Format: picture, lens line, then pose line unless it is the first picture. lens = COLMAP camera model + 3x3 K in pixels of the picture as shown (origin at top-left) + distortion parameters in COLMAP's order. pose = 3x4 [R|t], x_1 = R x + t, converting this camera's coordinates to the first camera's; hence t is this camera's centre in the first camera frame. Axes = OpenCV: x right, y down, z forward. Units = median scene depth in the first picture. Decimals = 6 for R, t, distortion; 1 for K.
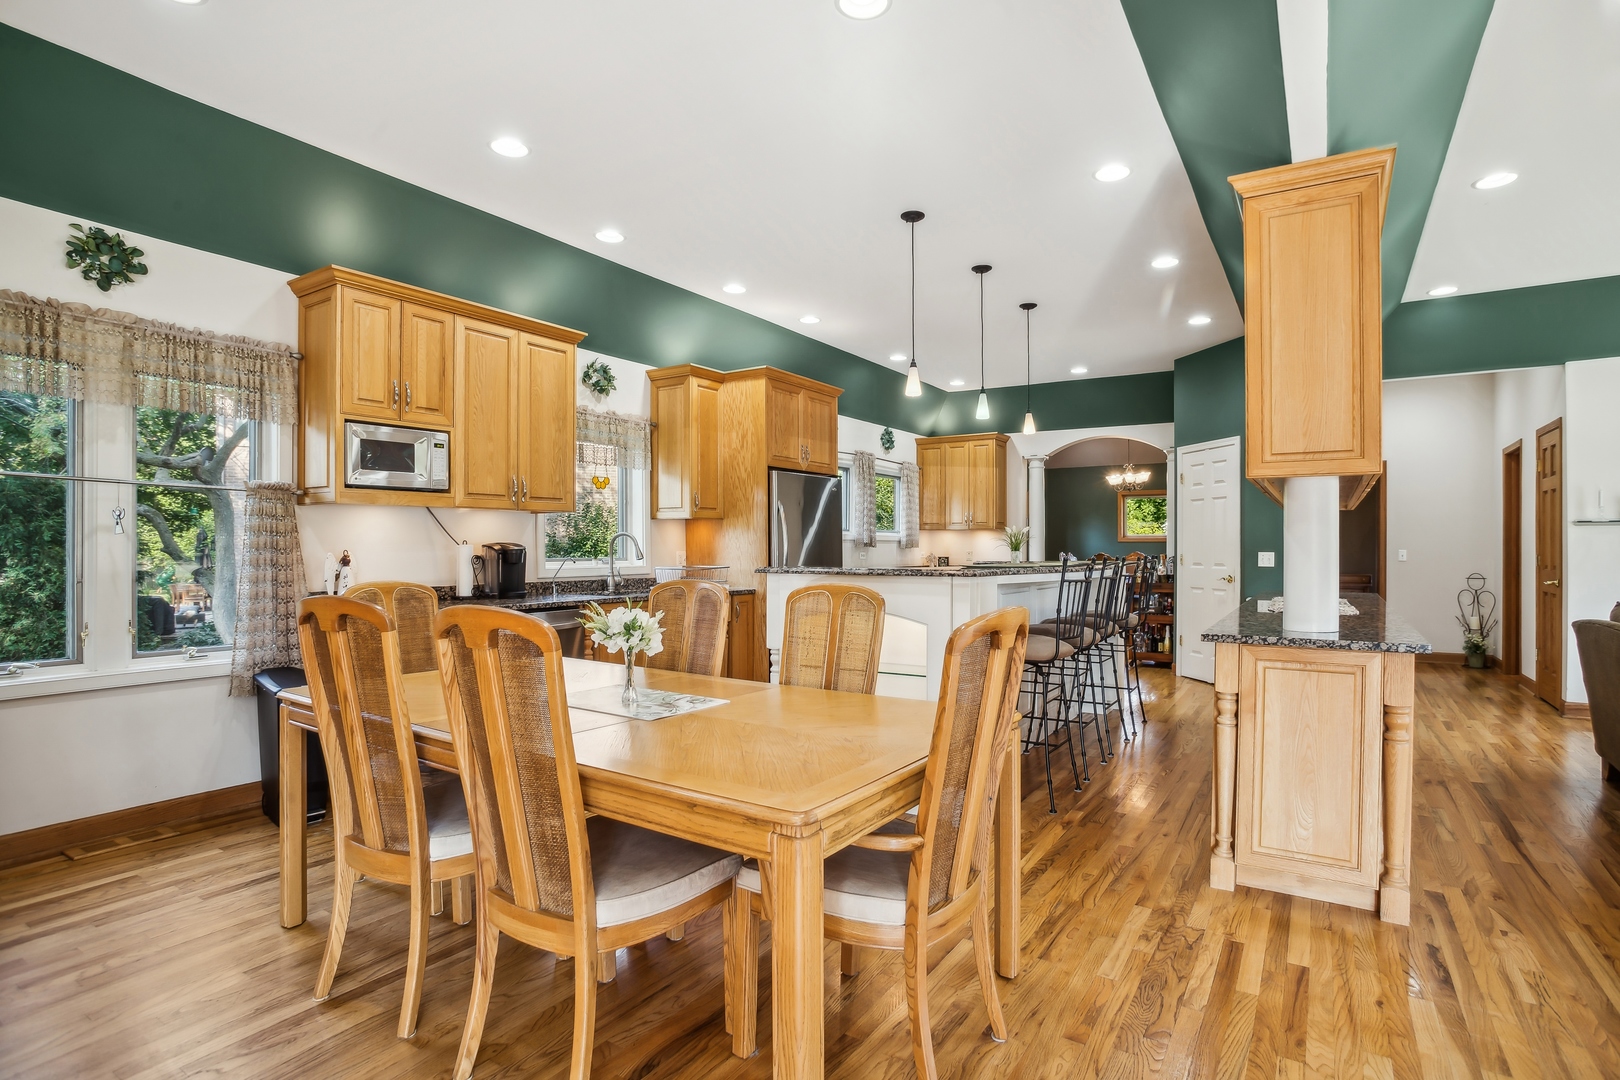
lens RADIAL K [[838.6, 0, 809.0], [0, 838.6, 561.5], [0, 0, 1]] dist [-0.006524, -0.000849]
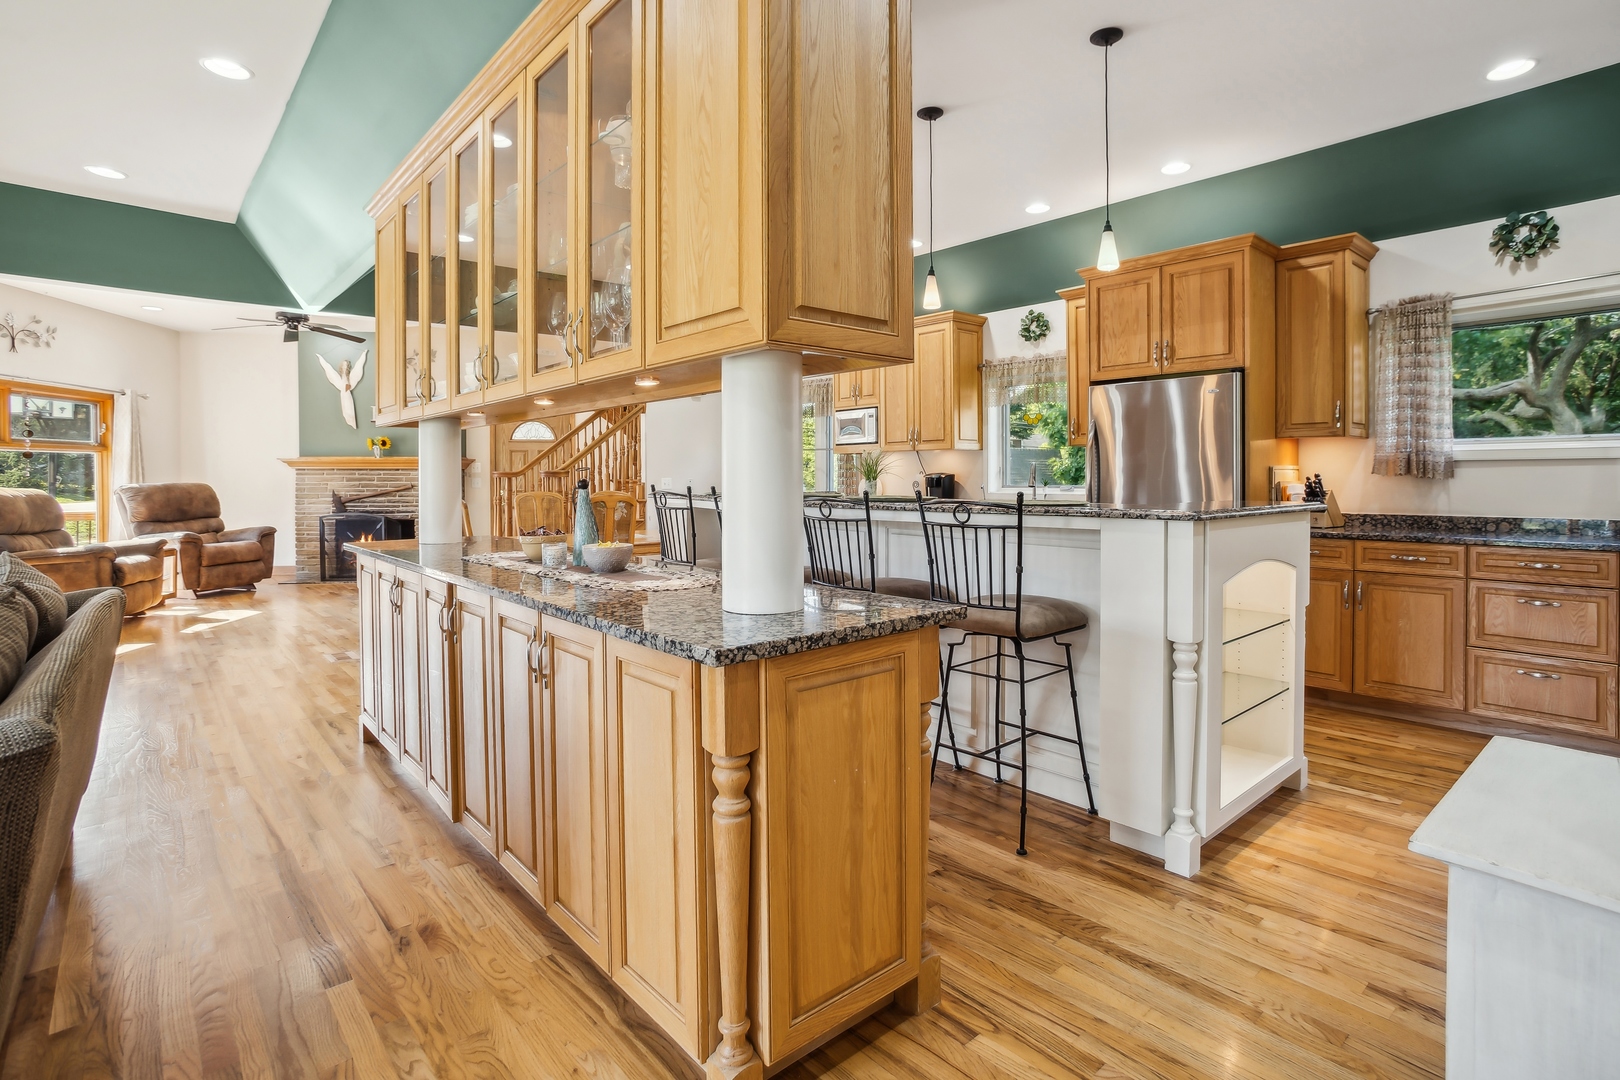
lens RADIAL K [[791.3, 0, 806.7], [0, 791.3, 479.2], [0, 0, 1]] dist [-0.023492, 0.024327]
pose [[-0.295465, 0.011648, -0.955283, 0.805803], [-0.004108, 0.999901, 0.013462, -0.023459], [0.955345, 0.007902, -0.295387, 0.954938]]
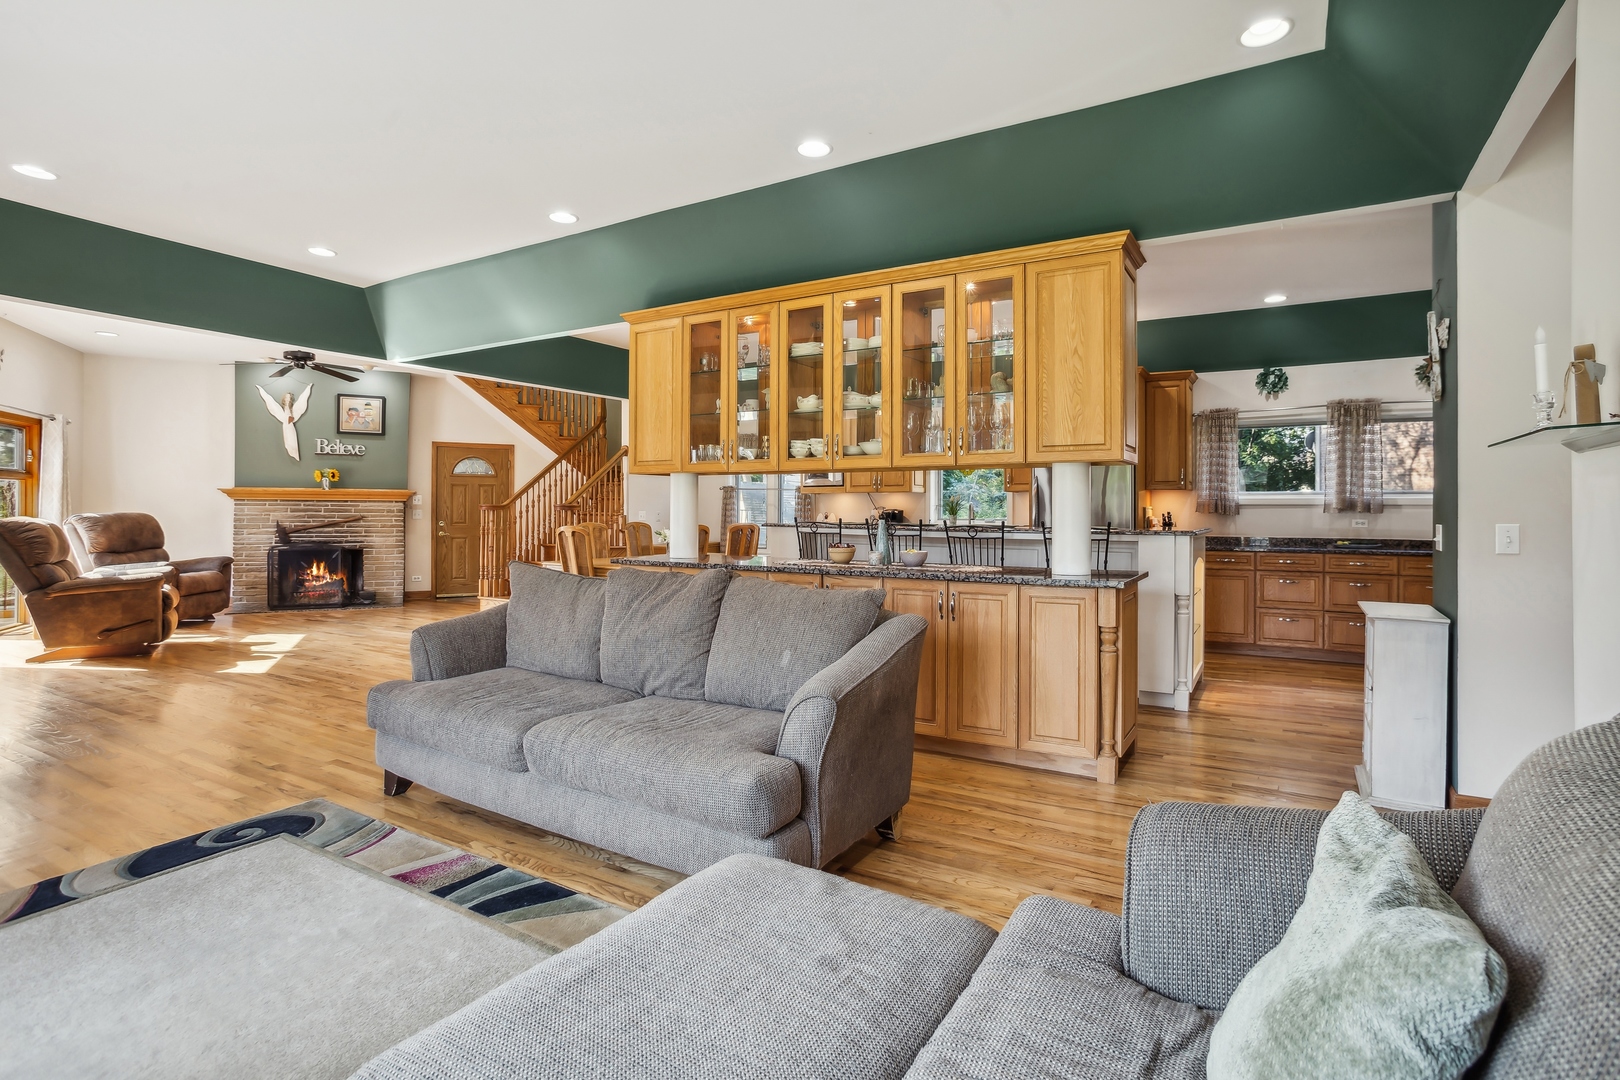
lens RADIAL K [[774.9, 0, 803.1], [0, 774.9, 502.2], [0, 0, 1]] dist [-0.003400, 0.000351]
pose [[-0.005761, -0.002140, -0.999981, 1.138739], [-0.013494, 0.999907, -0.002062, -0.025159], [0.999892, 0.013482, -0.005790, 0.655925]]
